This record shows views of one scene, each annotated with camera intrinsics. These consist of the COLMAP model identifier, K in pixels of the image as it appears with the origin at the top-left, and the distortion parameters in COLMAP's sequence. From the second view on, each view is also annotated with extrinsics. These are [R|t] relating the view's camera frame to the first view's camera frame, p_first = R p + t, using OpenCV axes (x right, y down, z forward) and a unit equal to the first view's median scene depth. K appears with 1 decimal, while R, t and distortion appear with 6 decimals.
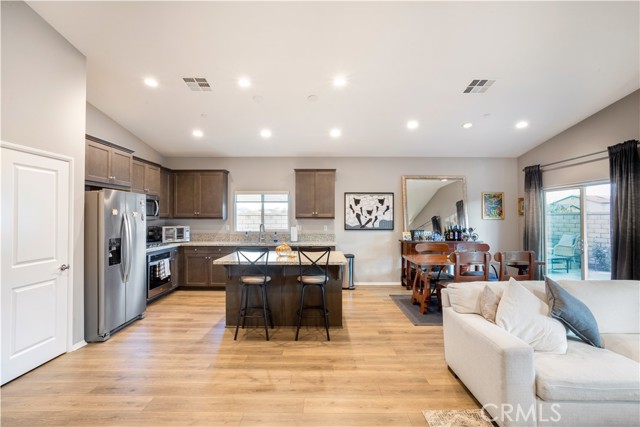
lens RADIAL K [[308.5, 0, 321.6], [0, 308.5, 213.4], [0, 0, 1]] dist [-0.034186, 0.008447]
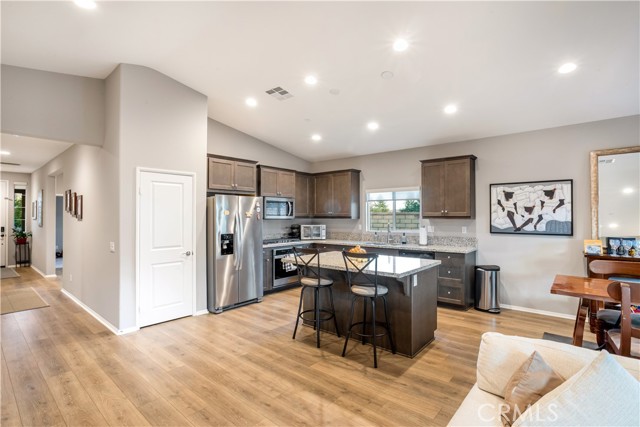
lens RADIAL K [[308.5, 0, 318.2], [0, 308.5, 213.8], [0, 0, 1]] dist [-0.034186, 0.008447]
pose [[0.762744, -0.006506, -0.646668, 0.258080], [0.009051, 0.999959, 0.000615, 0.001459], [0.646637, -0.006322, 0.762772, 0.167363]]
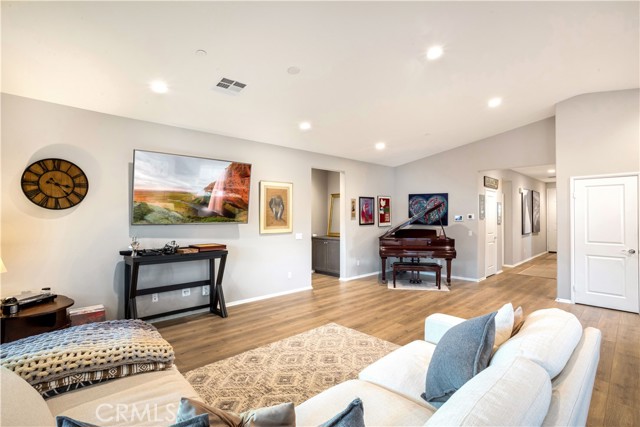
lens RADIAL K [[308.5, 0, 317.4], [0, 308.5, 207.6], [0, 0, 1]] dist [-0.034186, 0.008447]
pose [[-0.720397, -0.016963, -0.693355, 0.616508], [0.010668, 0.999312, -0.035533, 0.004573], [0.693480, -0.032995, -0.719720, 0.519805]]
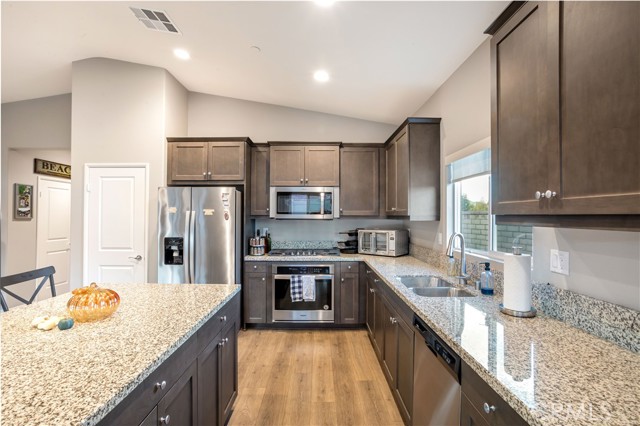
lens RADIAL K [[308.5, 0, 317.5], [0, 308.5, 214.4], [0, 0, 1]] dist [-0.034186, 0.008447]
pose [[0.001004, -0.005914, -0.999982, 0.175142], [0.008817, 0.999944, -0.005905, 0.011659], [0.999961, -0.008811, 0.001056, 0.881269]]
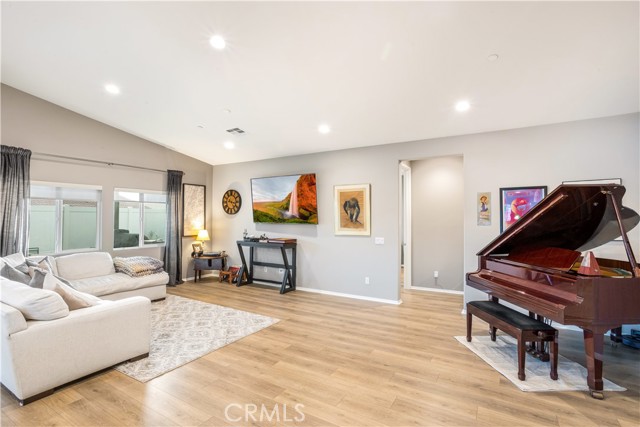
lens RADIAL K [[308.5, 0, 318.1], [0, 308.5, 214.8], [0, 0, 1]] dist [-0.034186, 0.008447]
pose [[-0.857319, 0.001827, 0.514782, -0.318611], [-0.010409, 0.999728, -0.020882, 0.005293], [-0.514680, -0.023261, -0.857067, 0.617515]]
